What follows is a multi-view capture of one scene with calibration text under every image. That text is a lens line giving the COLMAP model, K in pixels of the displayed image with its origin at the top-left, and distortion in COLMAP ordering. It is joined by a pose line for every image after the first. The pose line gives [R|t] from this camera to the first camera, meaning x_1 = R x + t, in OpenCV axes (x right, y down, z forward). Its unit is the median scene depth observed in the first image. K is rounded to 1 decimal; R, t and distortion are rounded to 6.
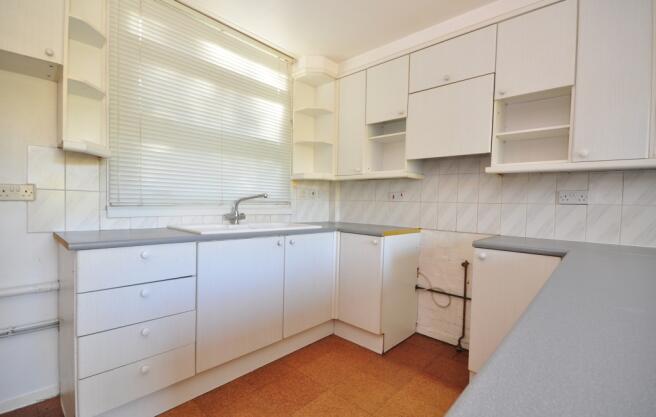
lens RADIAL K [[294.1, 0, 328.1], [0, 294.1, 209.4], [0, 0, 1]] dist [-0.016896, -0.000516]
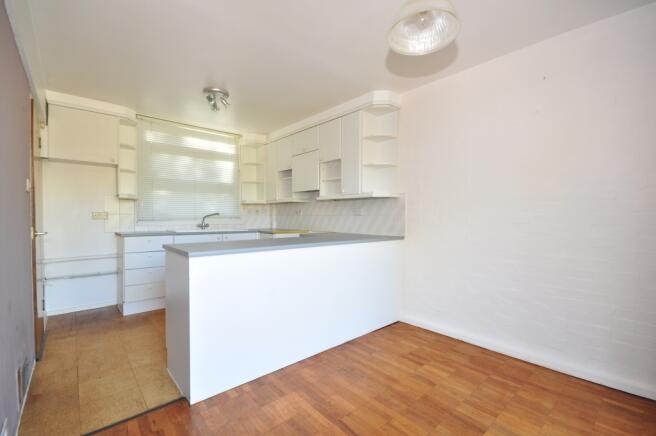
lens RADIAL K [[289.5, 0, 328.1], [0, 289.5, 218.4], [0, 0, 1]] dist [0.001123, 0.000310]
pose [[0.992779, -0.023327, -0.117670, 0.766971], [0.021692, 0.999650, -0.015152, 0.027544], [0.117982, 0.012490, 0.992937, -0.832941]]
